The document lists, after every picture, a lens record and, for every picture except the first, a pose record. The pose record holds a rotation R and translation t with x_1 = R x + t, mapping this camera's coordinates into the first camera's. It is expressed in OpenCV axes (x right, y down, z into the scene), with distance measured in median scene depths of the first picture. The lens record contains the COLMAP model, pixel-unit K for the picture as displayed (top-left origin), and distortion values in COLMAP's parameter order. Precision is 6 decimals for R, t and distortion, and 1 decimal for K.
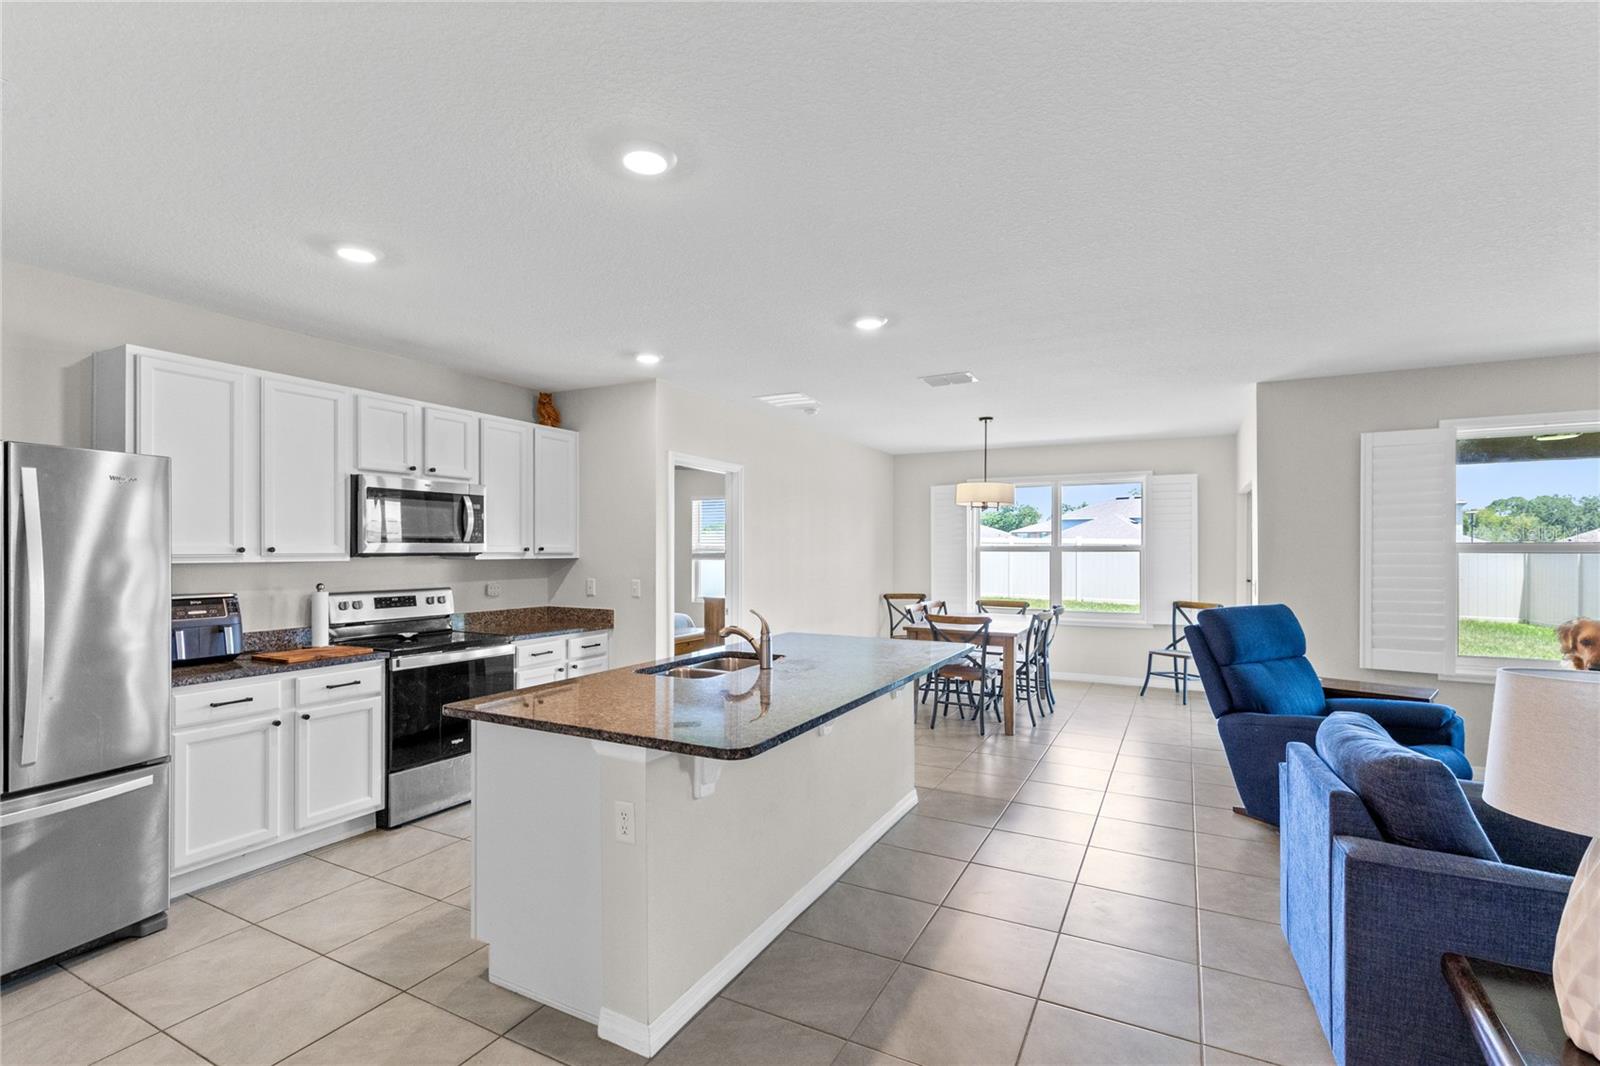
lens RADIAL K [[727.9, 0, 804.5], [0, 727.9, 547.5], [0, 0, 1]] dist [0.004499, 0.000049]
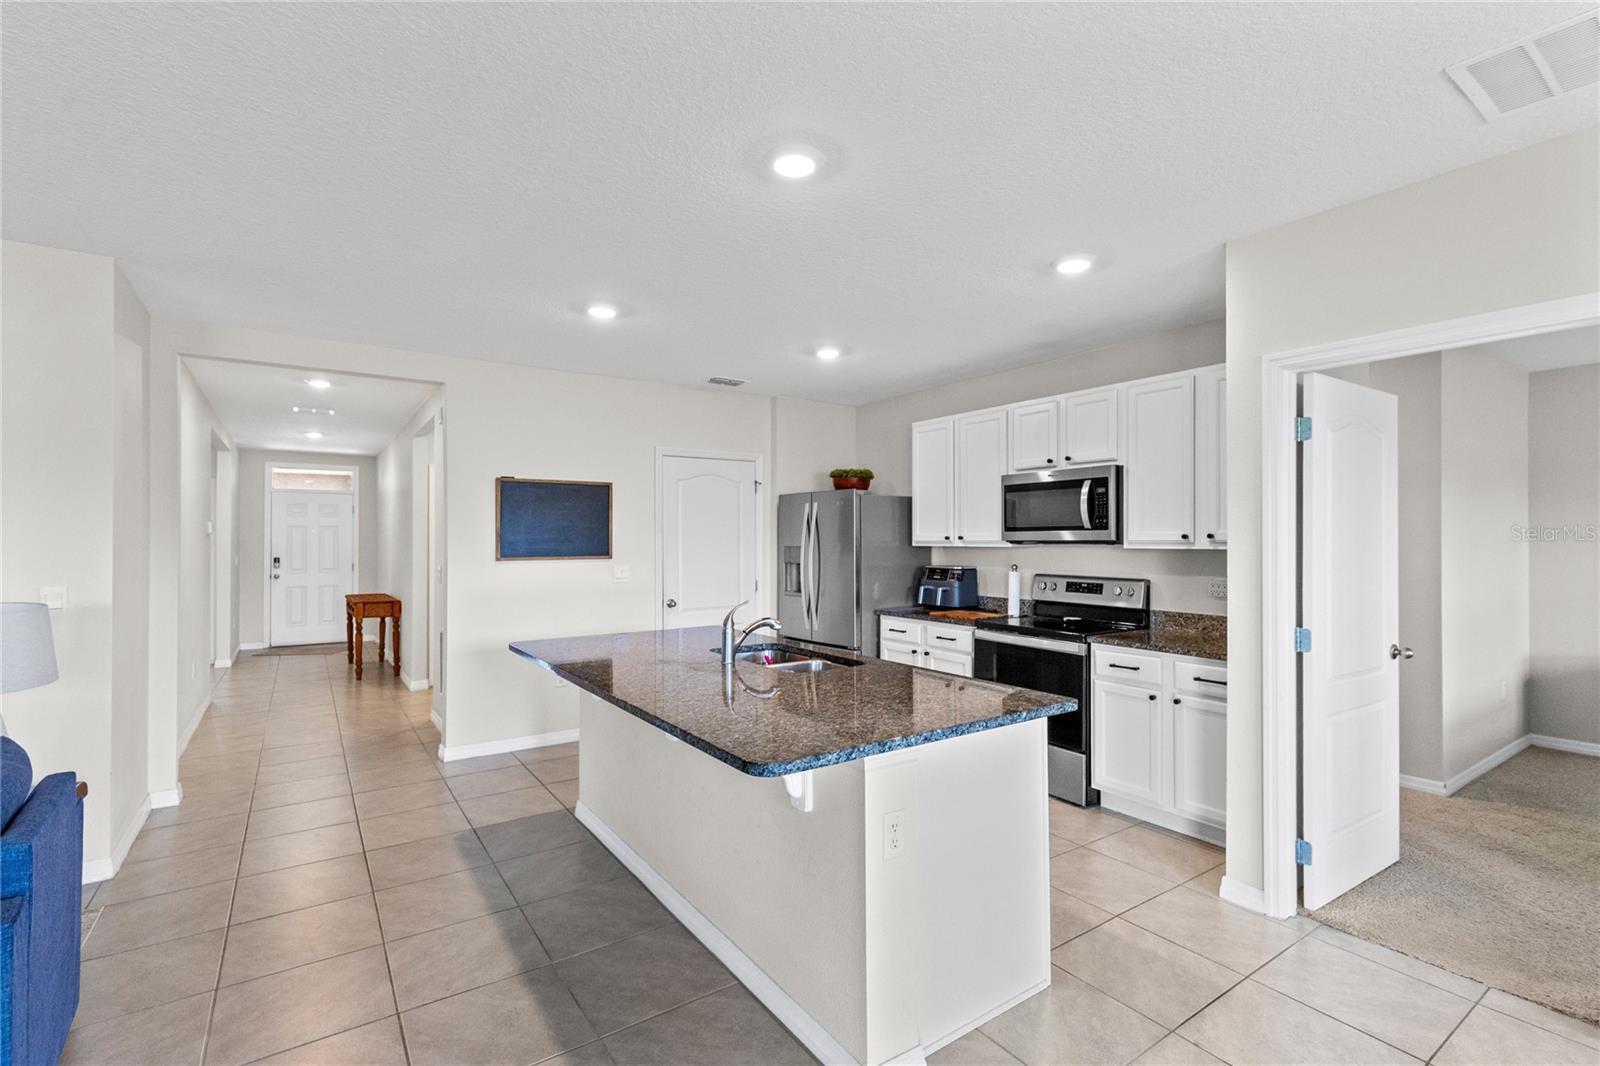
lens RADIAL K [[727.9, 0, 804.7], [0, 727.9, 532.3], [0, 0, 1]] dist [0.004499, 0.000049]
pose [[-0.473141, -0.006875, -0.880960, 0.618476], [0.004210, 0.999940, -0.010065, 0.004747], [0.880976, -0.008471, -0.473084, 1.297110]]
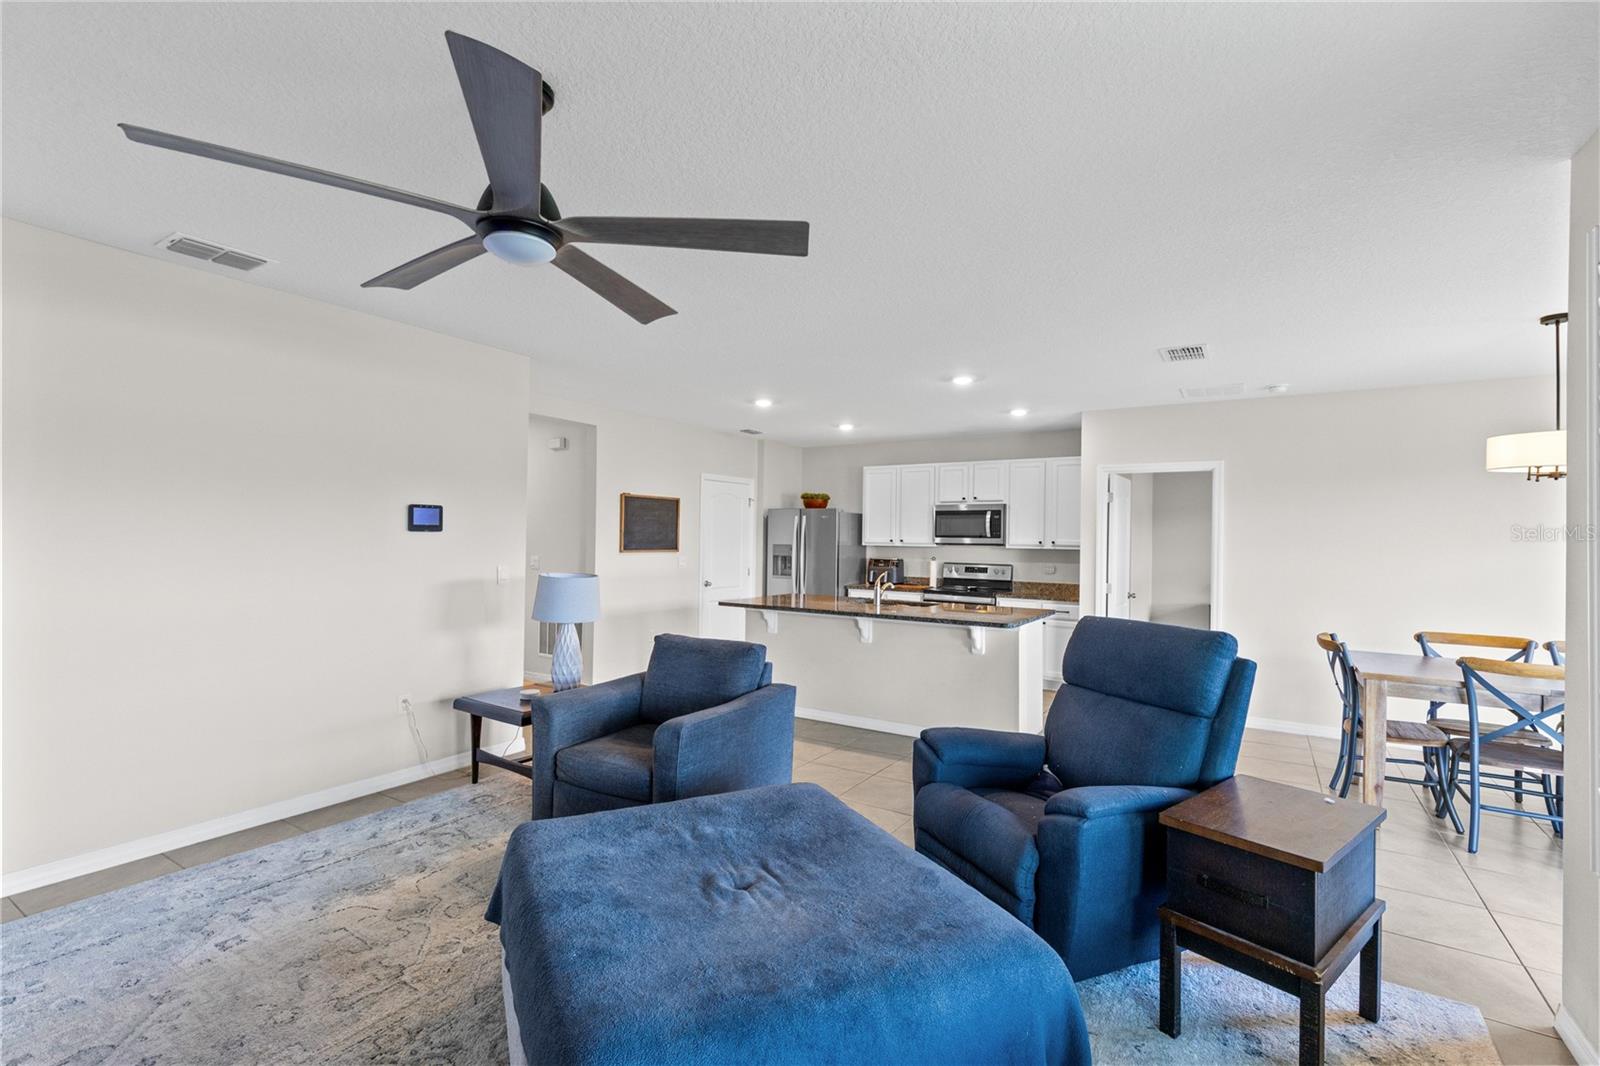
lens RADIAL K [[727.9, 0, 808.4], [0, 727.9, 524.4], [0, 0, 1]] dist [0.004499, 0.000049]
pose [[-0.084905, -0.022323, -0.996139, 1.505834], [-0.012155, 0.999698, -0.021366, 0.003797], [0.996315, 0.010294, -0.085151, 0.831065]]
